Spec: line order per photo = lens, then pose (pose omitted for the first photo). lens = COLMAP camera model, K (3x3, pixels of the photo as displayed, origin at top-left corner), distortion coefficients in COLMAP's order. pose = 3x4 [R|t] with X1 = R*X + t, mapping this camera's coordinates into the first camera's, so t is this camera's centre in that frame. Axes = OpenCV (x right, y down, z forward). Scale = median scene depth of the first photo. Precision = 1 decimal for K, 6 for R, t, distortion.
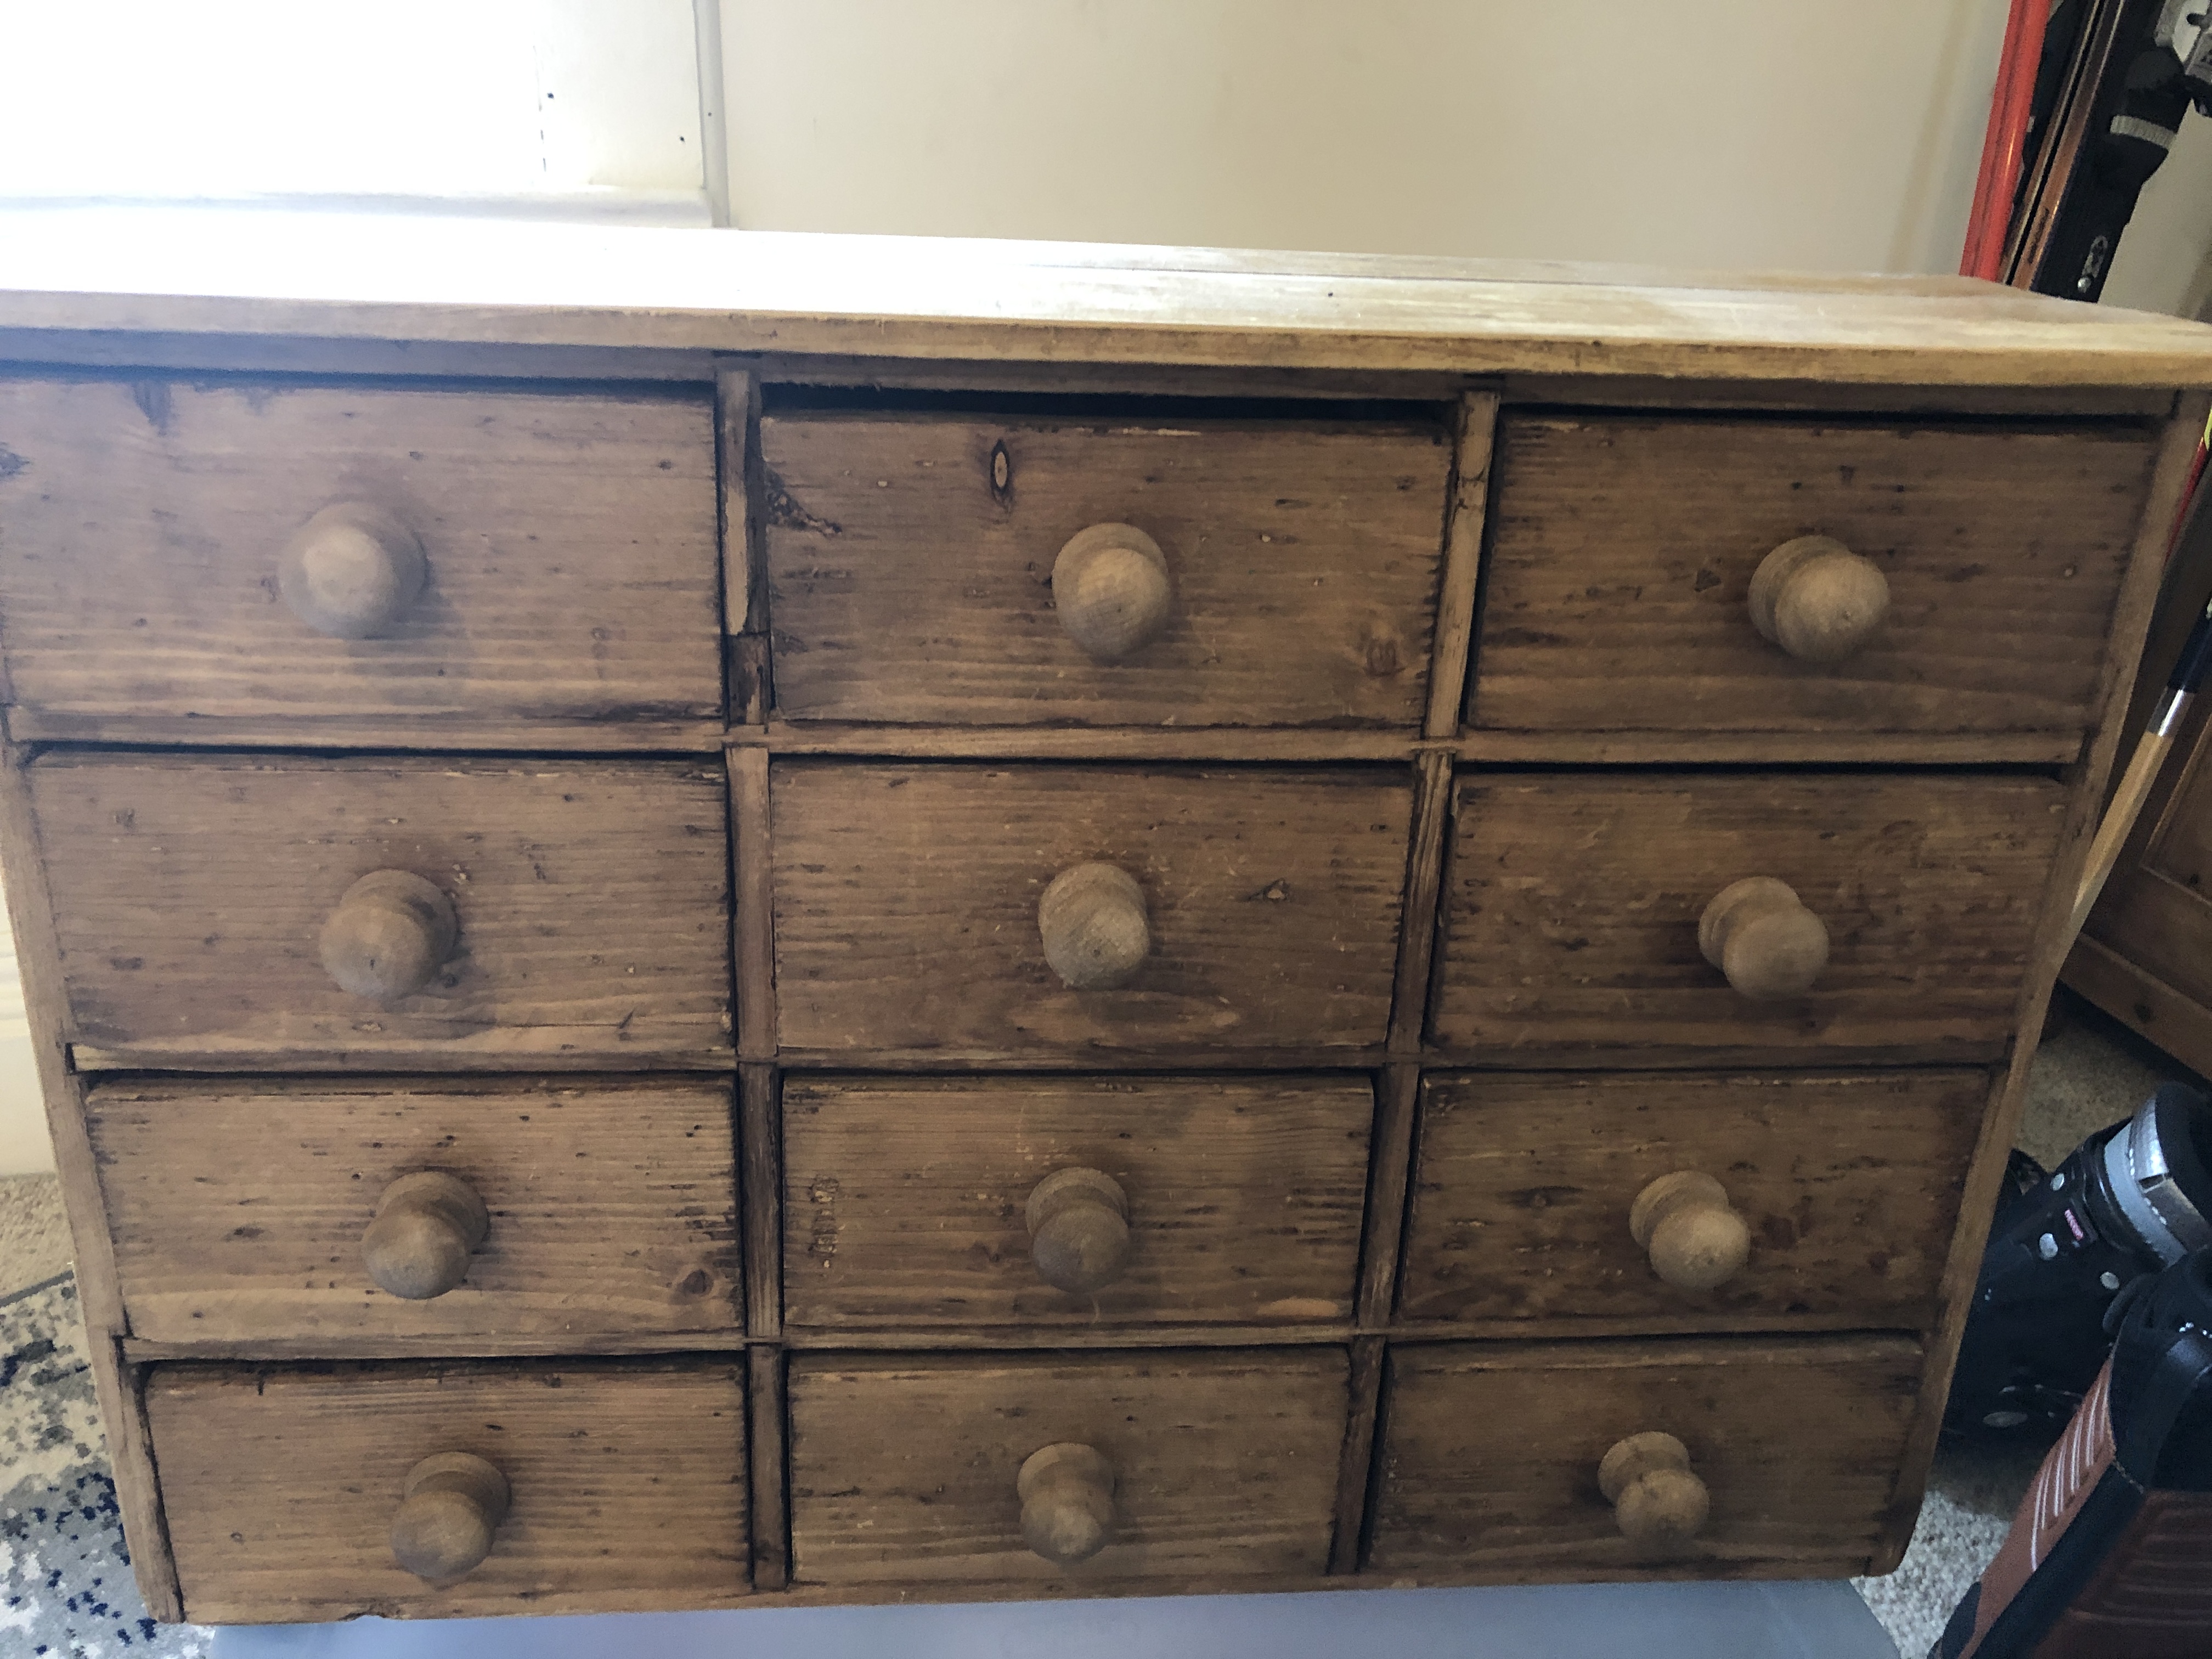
lens RADIAL K [[1826.0, 0, 1100.5], [0, 1826.0, 829.5], [0, 0, 1]] dist [0.019405, -0.035033]
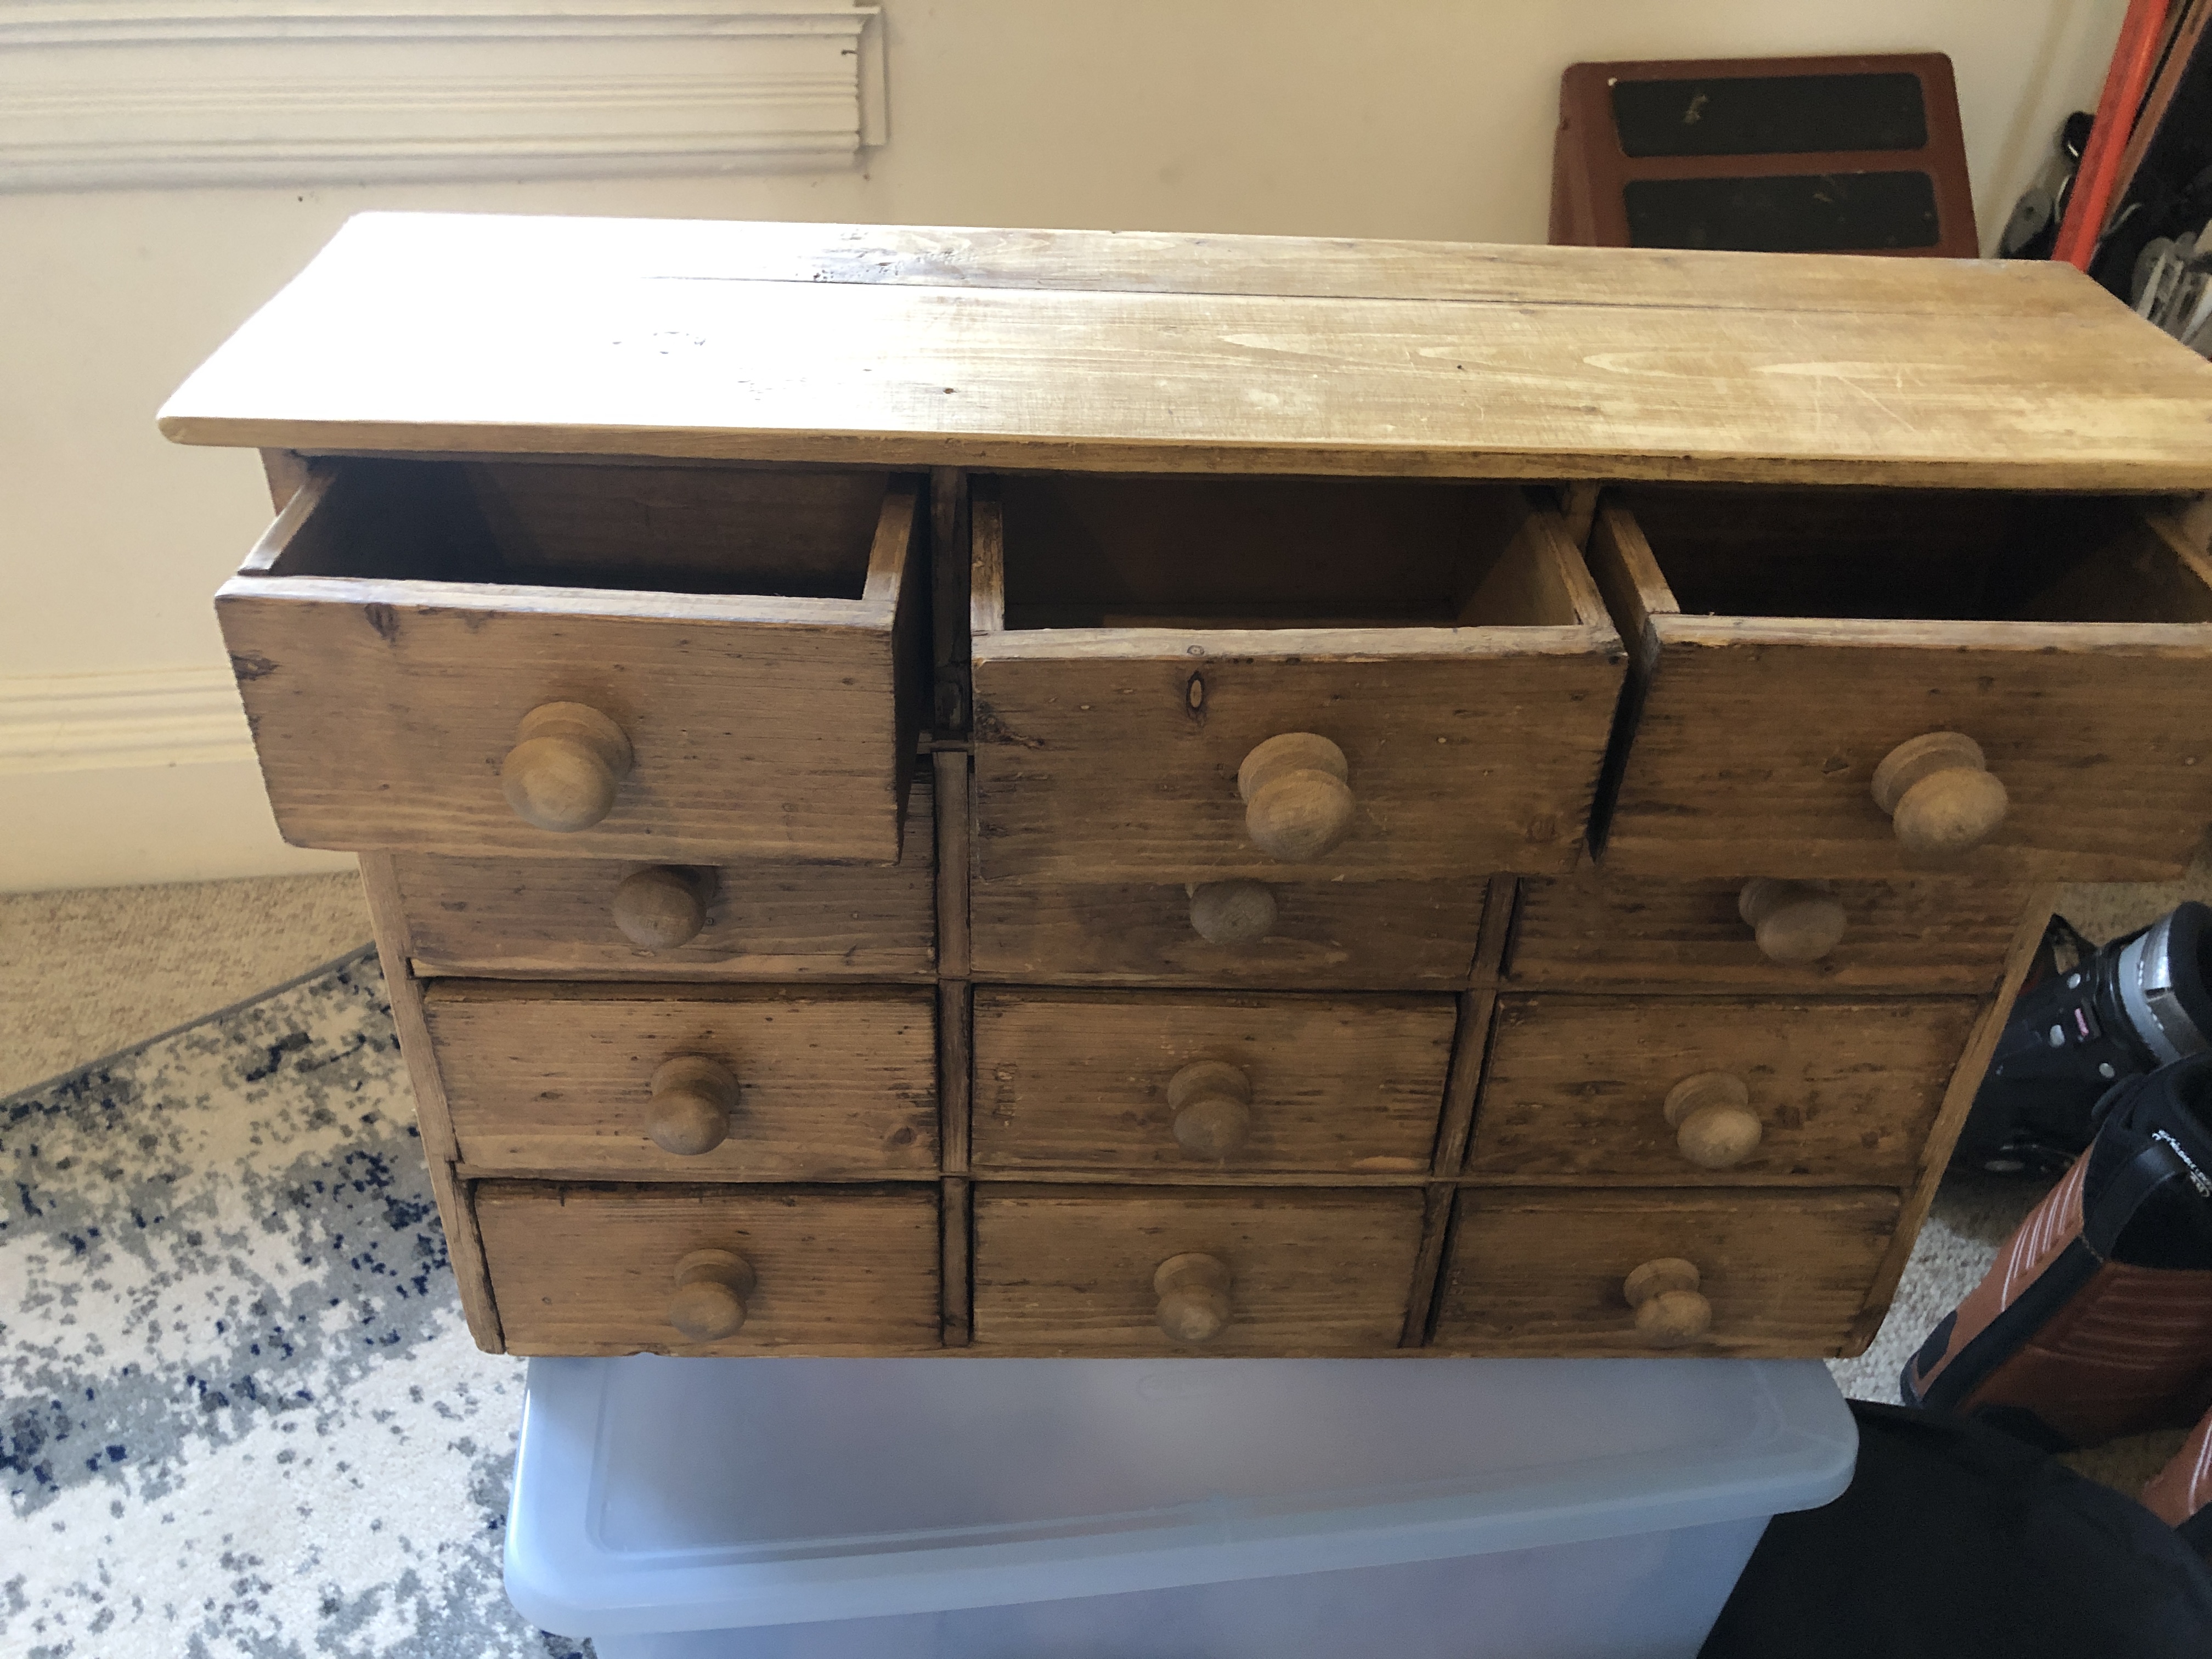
lens RADIAL K [[1826.0, 0, 1122.9], [0, 1826.0, 825.8], [0, 0, 1]] dist [0.019405, -0.035033]
pose [[0.998850, 0.027778, -0.039076, -0.027175], [-0.018337, 0.974423, 0.223971, -0.236082], [0.044298, -0.222997, 0.973812, -0.158085]]
